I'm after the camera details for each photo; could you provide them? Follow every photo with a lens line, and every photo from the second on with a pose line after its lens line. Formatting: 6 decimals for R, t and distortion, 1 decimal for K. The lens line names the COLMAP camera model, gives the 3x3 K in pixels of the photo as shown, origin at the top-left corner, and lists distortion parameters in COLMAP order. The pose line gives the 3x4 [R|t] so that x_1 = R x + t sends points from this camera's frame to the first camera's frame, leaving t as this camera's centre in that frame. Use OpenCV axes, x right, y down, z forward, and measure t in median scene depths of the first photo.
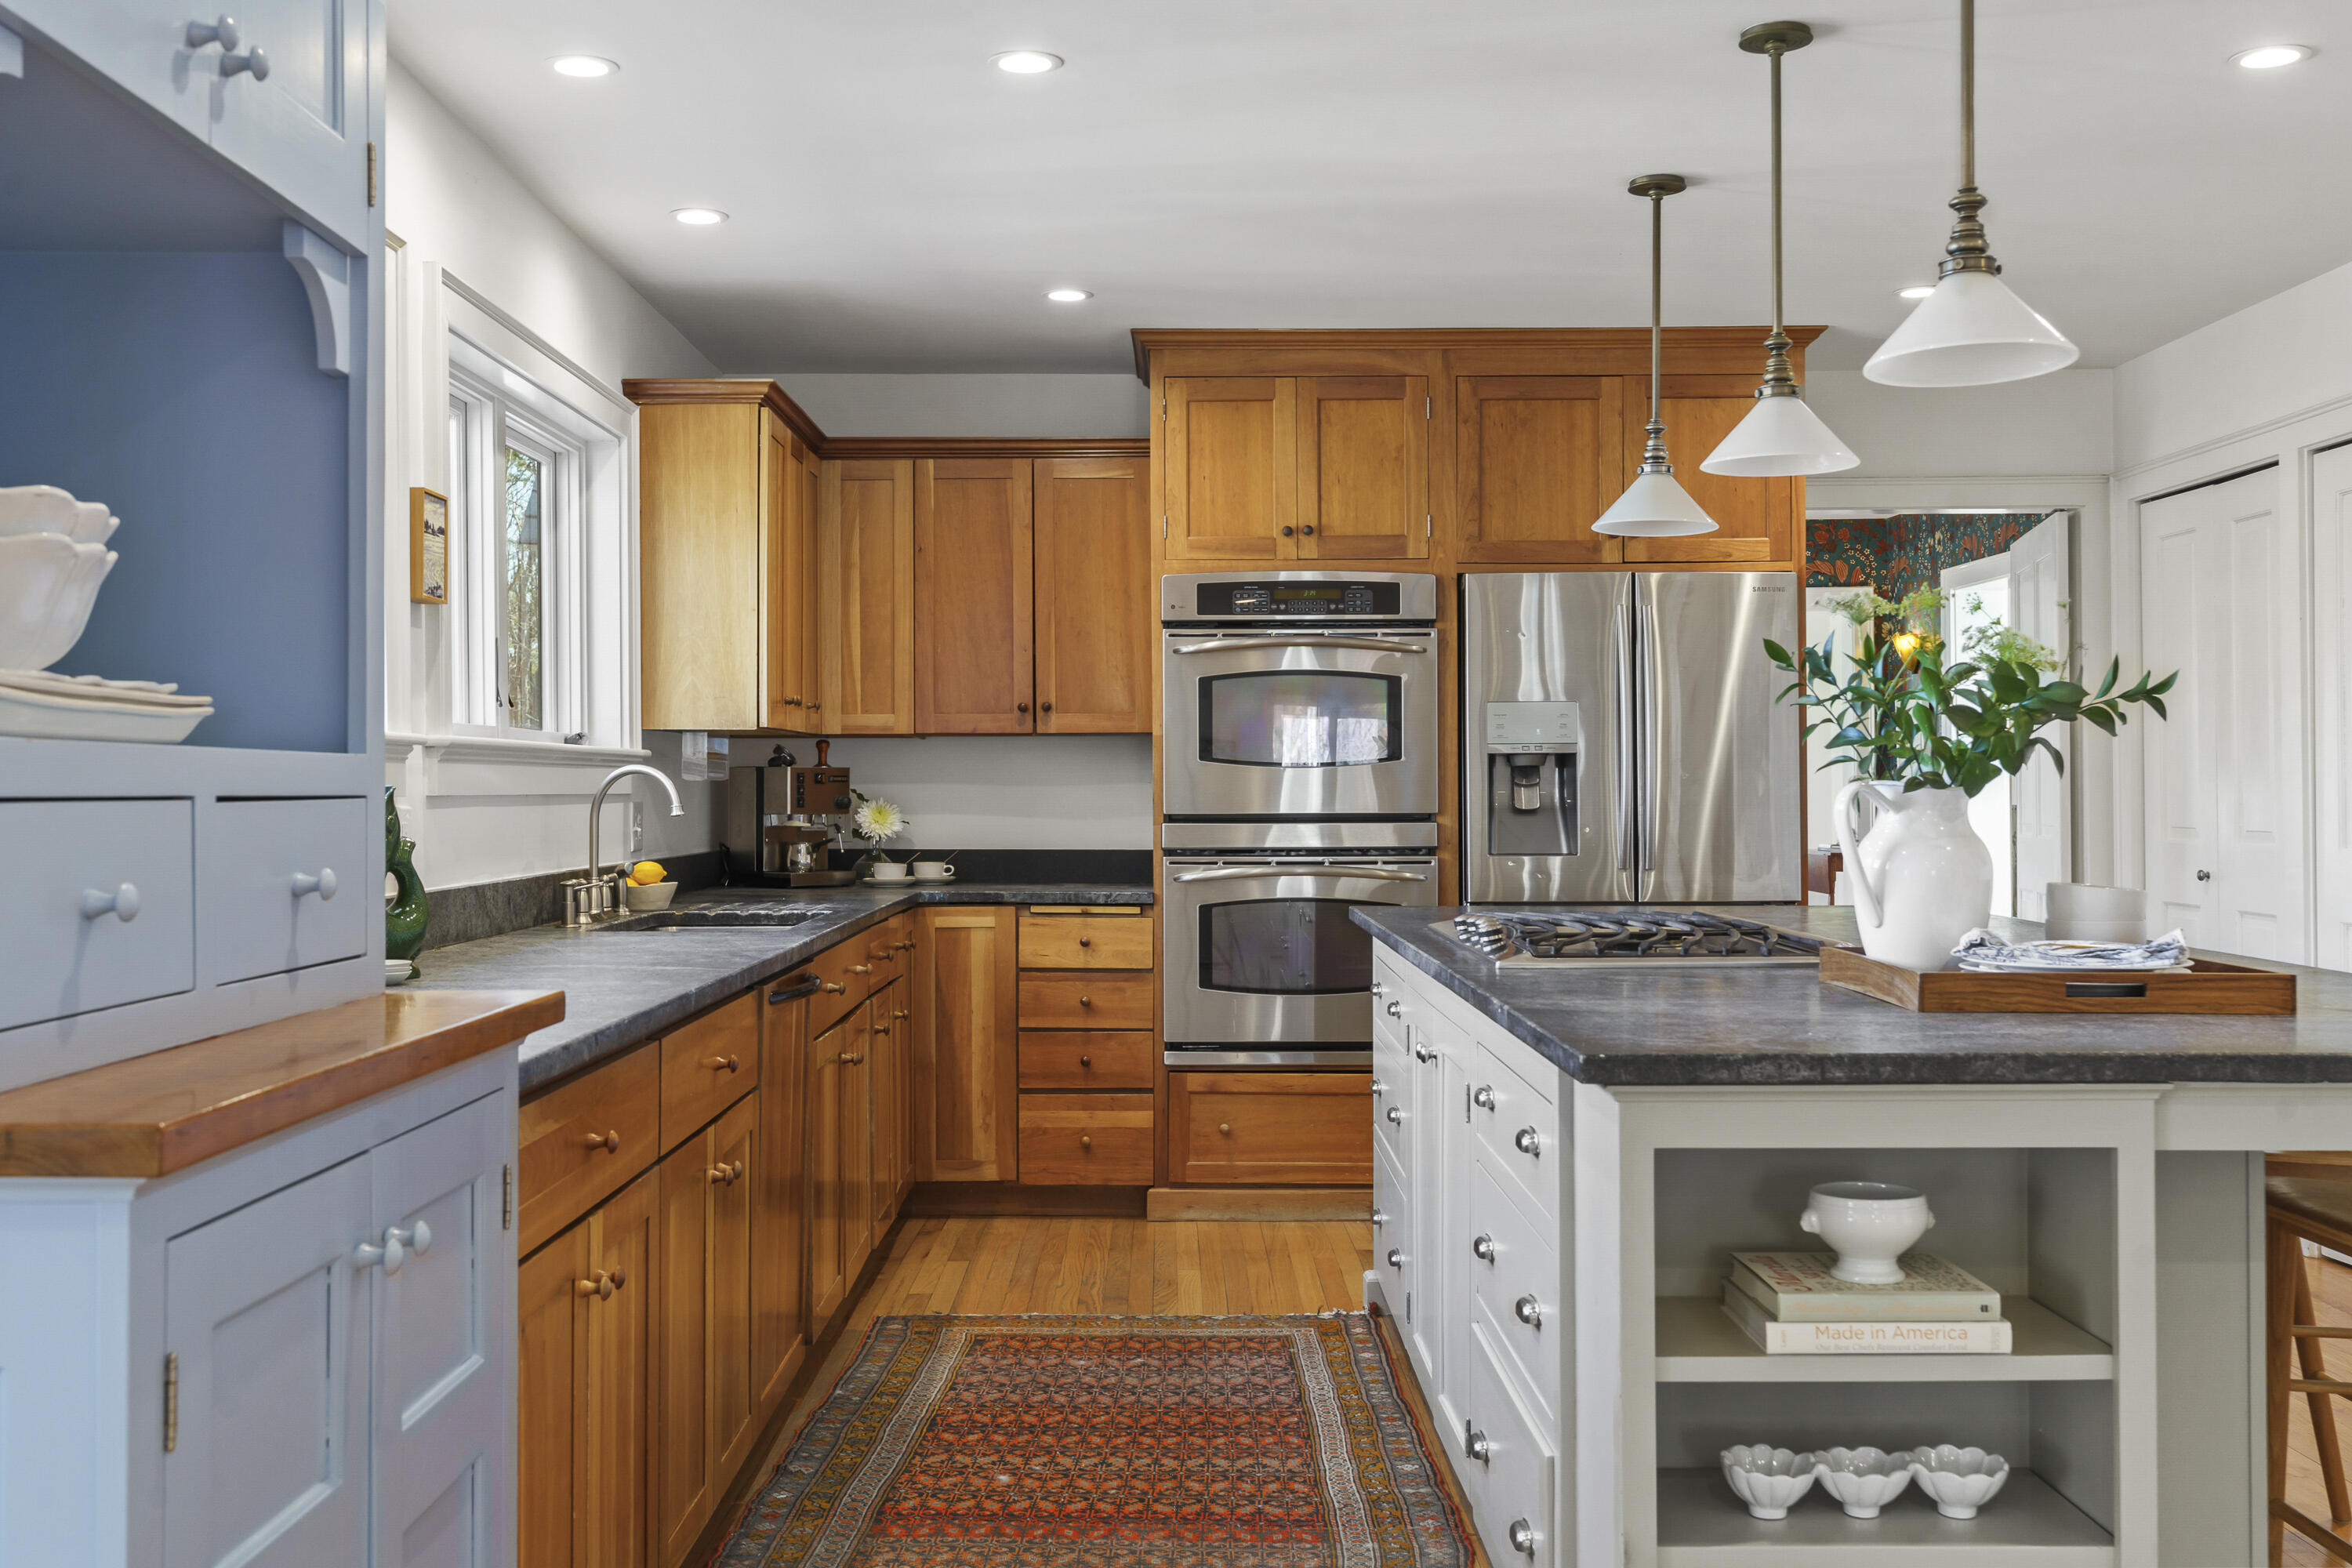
lens RADIAL K [[2312.1, 0, 1173.6], [0, 2312.1, 786.9], [0, 0, 1]] dist [0.010062, 0.000000]
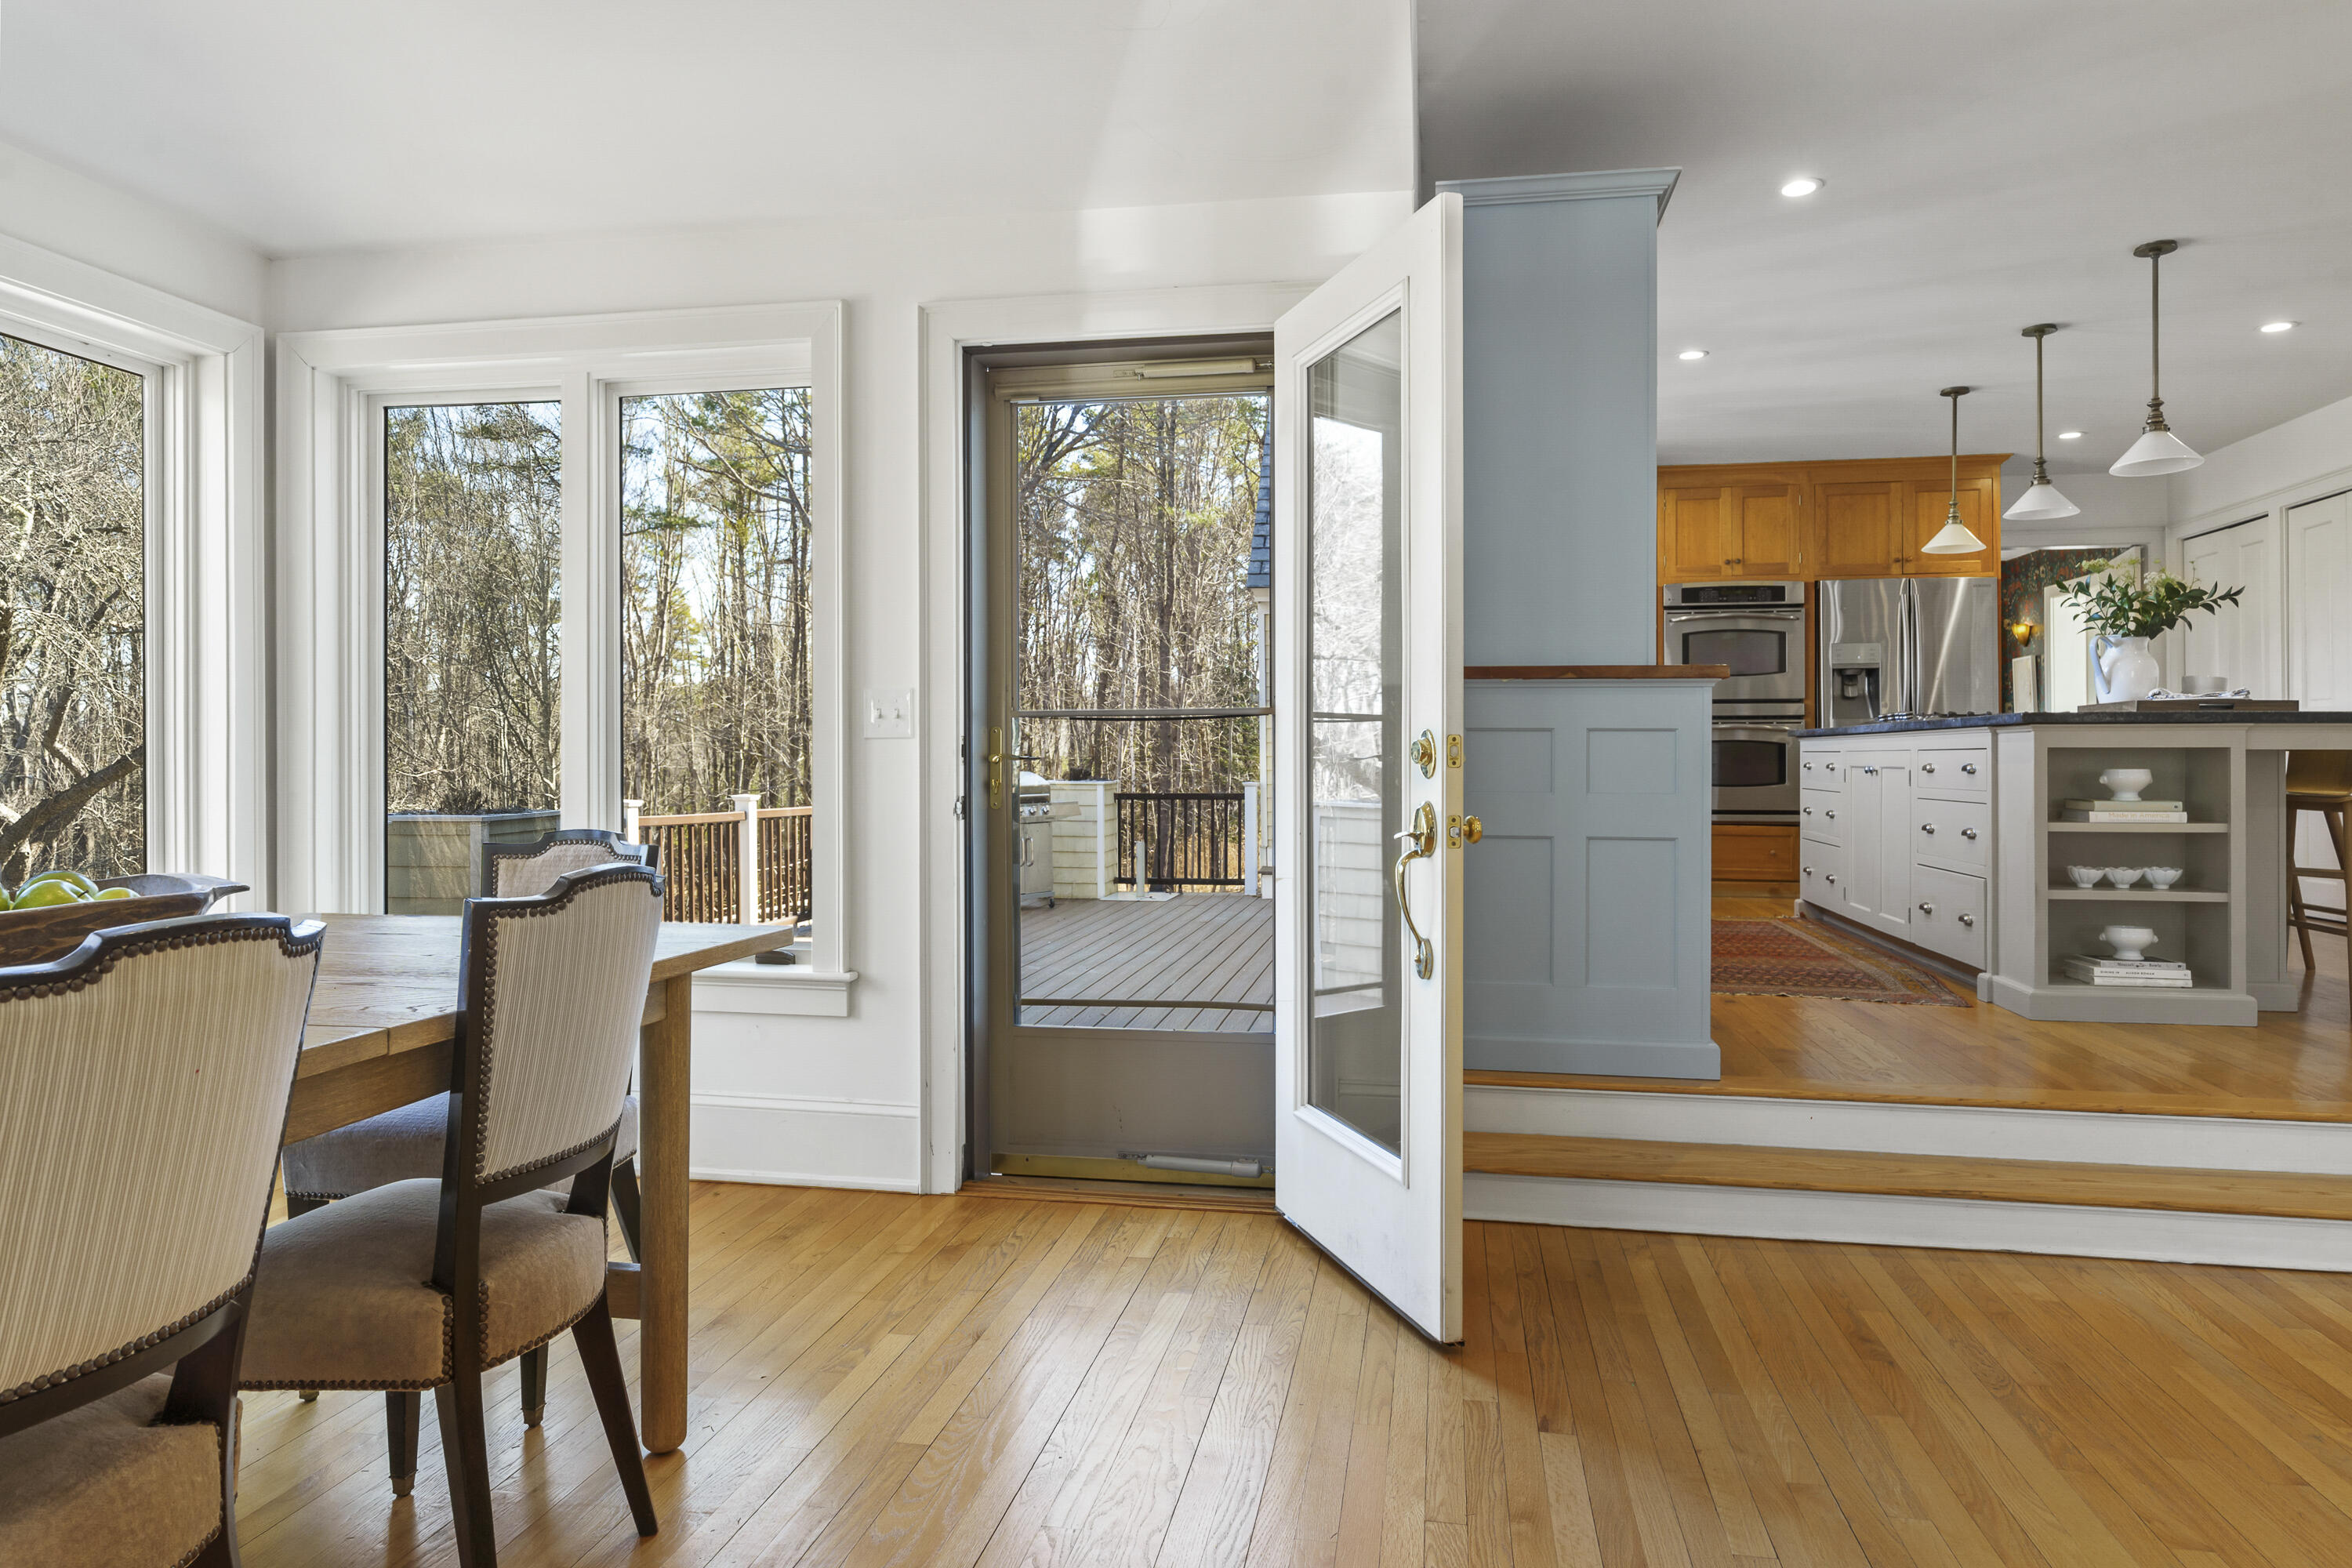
lens RADIAL K [[1447.2, 0, 1177.1], [0, 1447.2, 762.4], [0, 0, 1]] dist [-0.001132, 0.000893]
pose [[0.983186, 0.003467, -0.182574, -0.261745], [-0.003125, 0.999993, 0.002162, 0.088513], [0.182580, -0.001555, 0.983190, -0.472874]]
